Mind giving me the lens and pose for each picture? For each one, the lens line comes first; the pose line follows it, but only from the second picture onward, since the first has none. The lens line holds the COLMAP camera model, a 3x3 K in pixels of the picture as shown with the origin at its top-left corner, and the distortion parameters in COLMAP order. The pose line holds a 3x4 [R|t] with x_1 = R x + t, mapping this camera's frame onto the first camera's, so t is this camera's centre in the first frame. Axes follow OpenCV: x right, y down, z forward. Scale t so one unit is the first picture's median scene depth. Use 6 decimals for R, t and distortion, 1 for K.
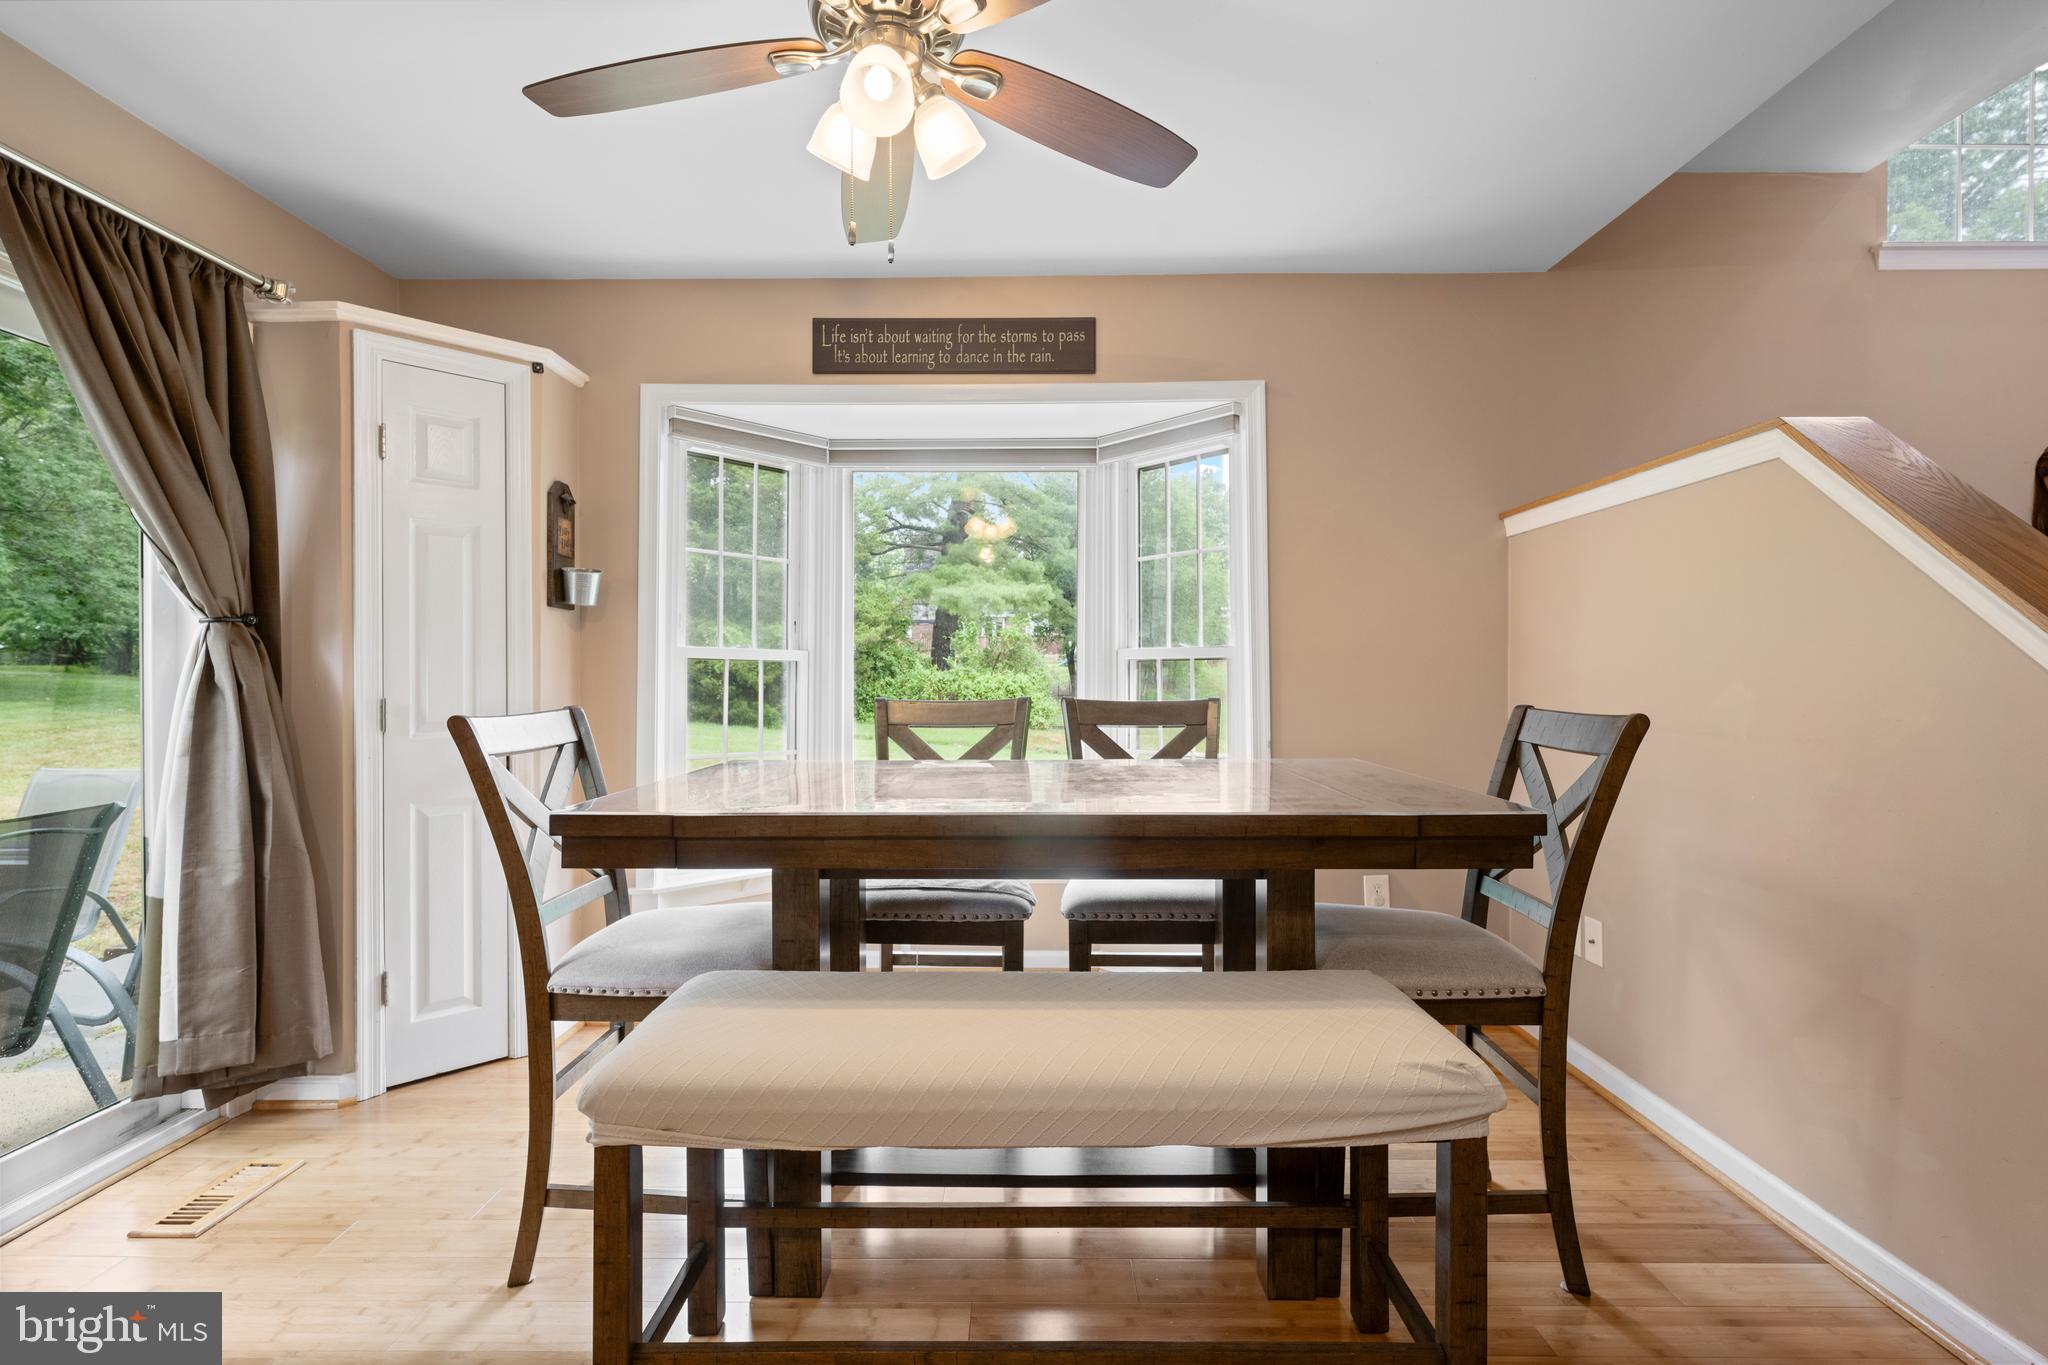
lens RADIAL K [[1021.4, 0, 1024.0], [0, 1021.4, 682.5], [0, 0, 1]] dist [-0.002440, -0.000335]
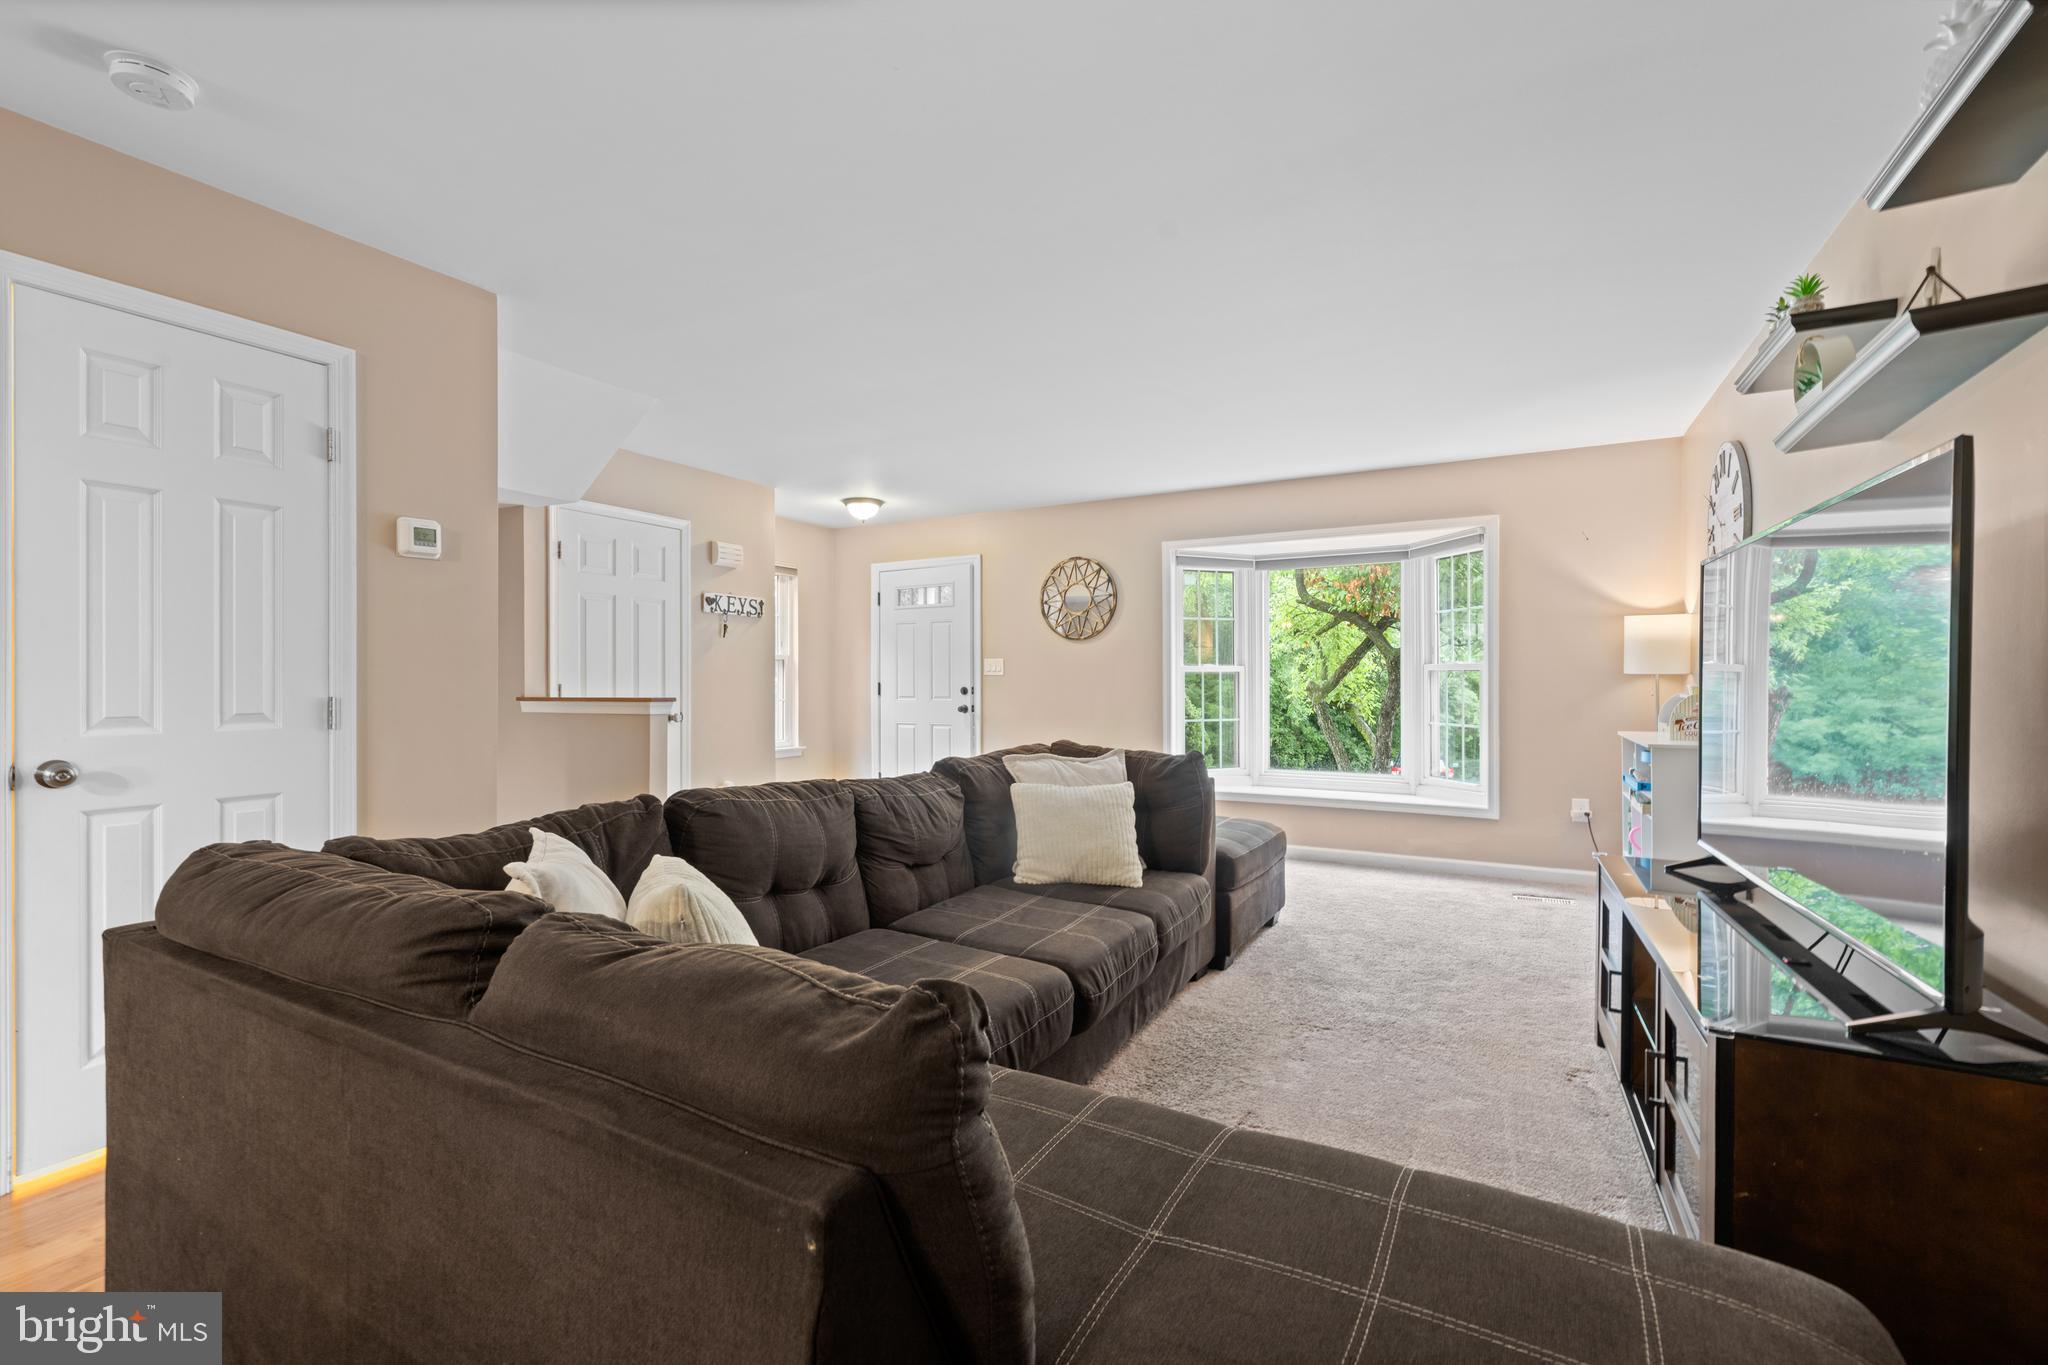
lens RADIAL K [[870.1, 0, 1022.0], [0, 870.1, 681.7], [0, 0, 1]] dist [-0.002097, -0.000174]
pose [[0.887351, -0.005979, -0.461055, 0.174163], [0.001929, 0.999955, -0.009253, 0.009737], [0.461090, 0.007321, 0.887323, -0.653144]]
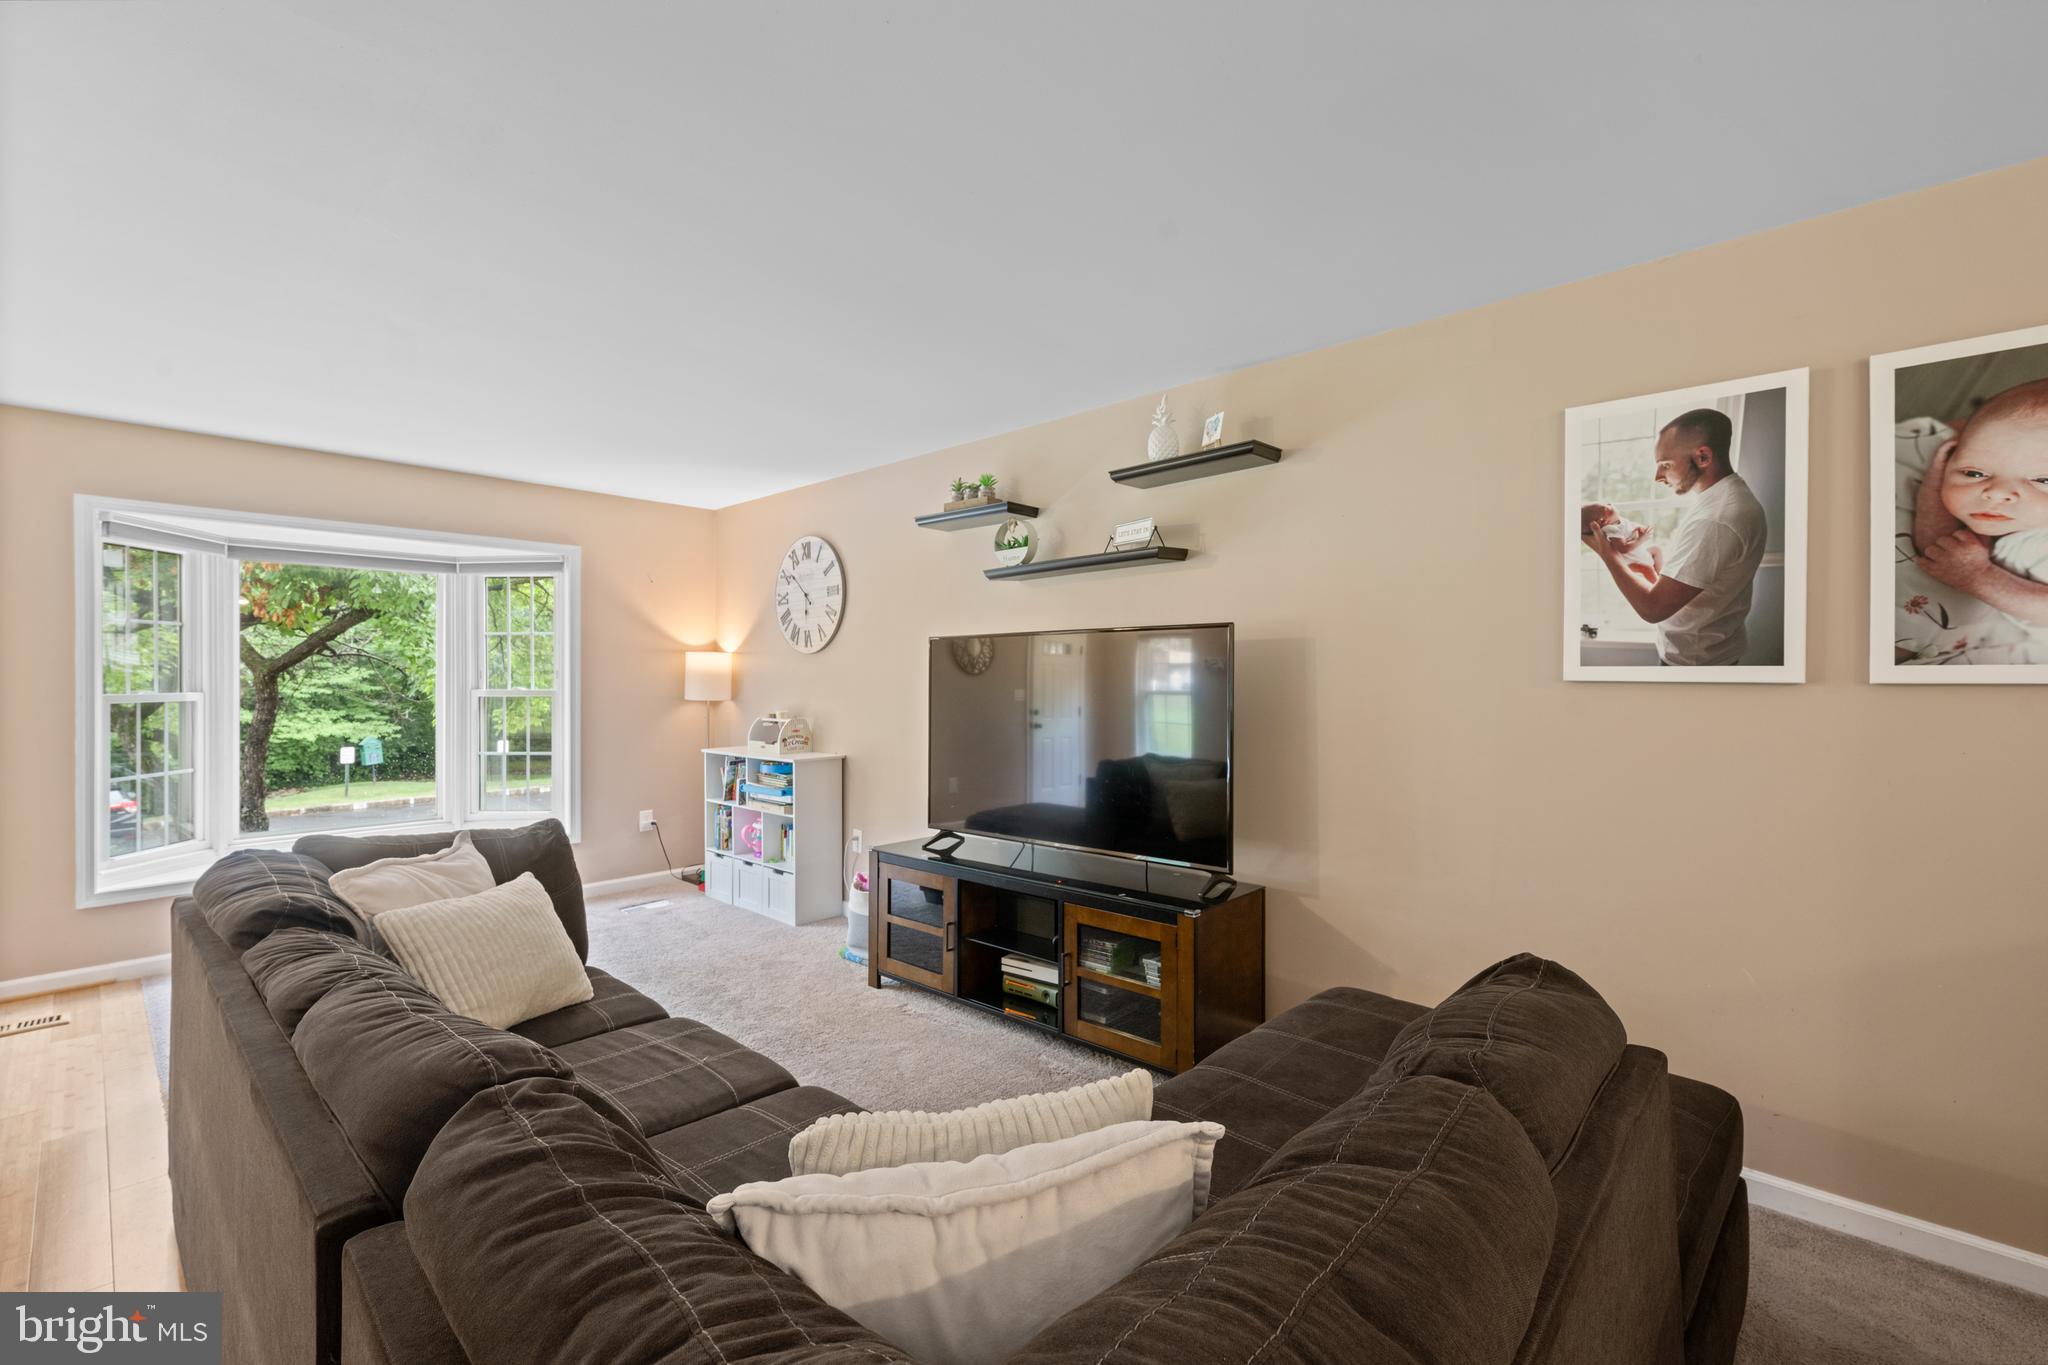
lens RADIAL K [[870.1, 0, 1022.0], [0, 870.1, 681.7], [0, 0, 1]] dist [-0.002097, -0.000174]
pose [[0.656887, -0.008955, 0.753935, -0.379220], [0.011139, 0.999936, 0.002171, -0.040599], [-0.753906, 0.006972, 0.656945, -0.556038]]
